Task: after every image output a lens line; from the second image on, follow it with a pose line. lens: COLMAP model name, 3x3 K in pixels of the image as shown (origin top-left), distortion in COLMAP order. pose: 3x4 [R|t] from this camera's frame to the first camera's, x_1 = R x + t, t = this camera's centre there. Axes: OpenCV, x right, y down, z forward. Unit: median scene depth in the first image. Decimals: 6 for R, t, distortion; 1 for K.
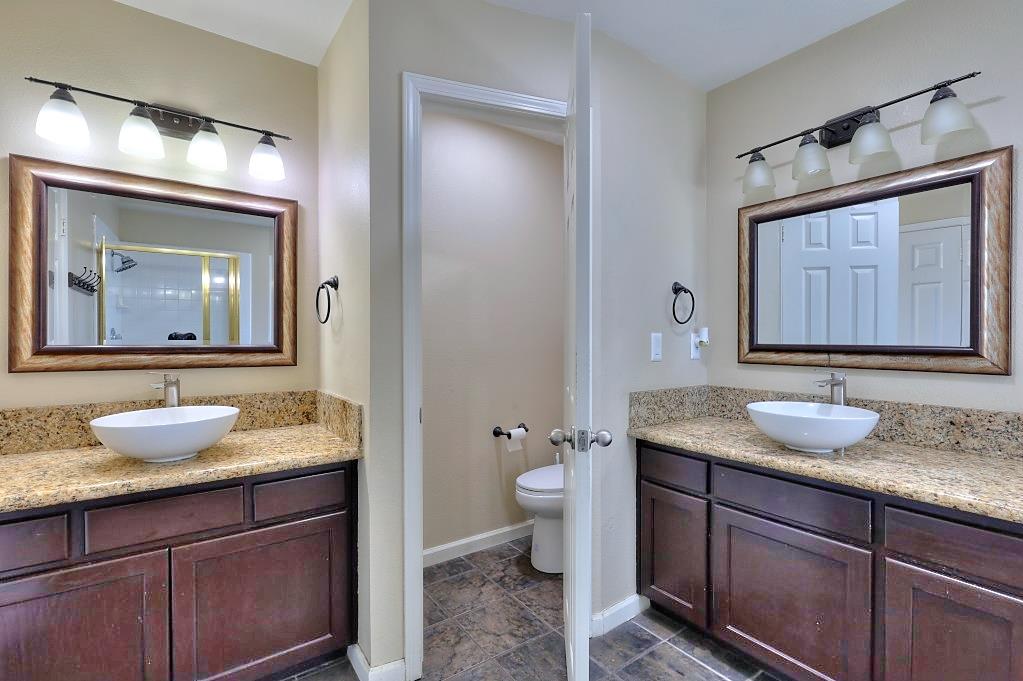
lens RADIAL K [[464.0, 0, 509.7], [0, 464.0, 341.3], [0, 0, 1]] dist [0.002268, 0.000535]
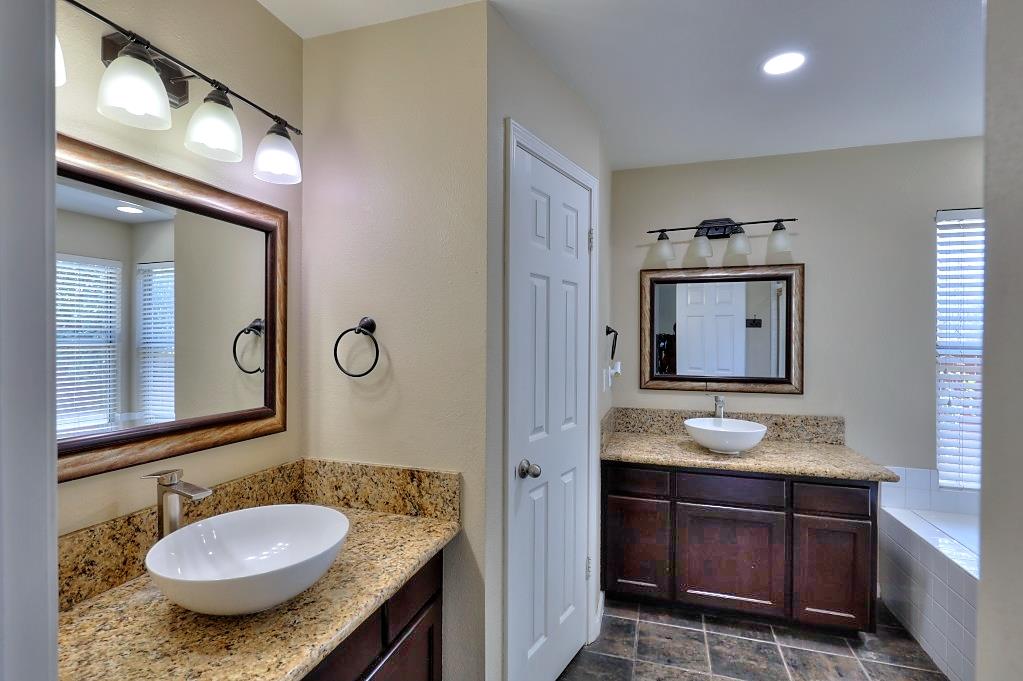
lens RADIAL K [[475.6, 0, 512.3], [0, 475.6, 340.7], [0, 0, 1]] dist [-0.002160, 0.000012]
pose [[0.798578, -0.000087, 0.601891, -0.718987], [0.001452, 0.999997, -0.001782, -0.104358], [-0.601889, 0.002297, 0.798576, 0.189340]]
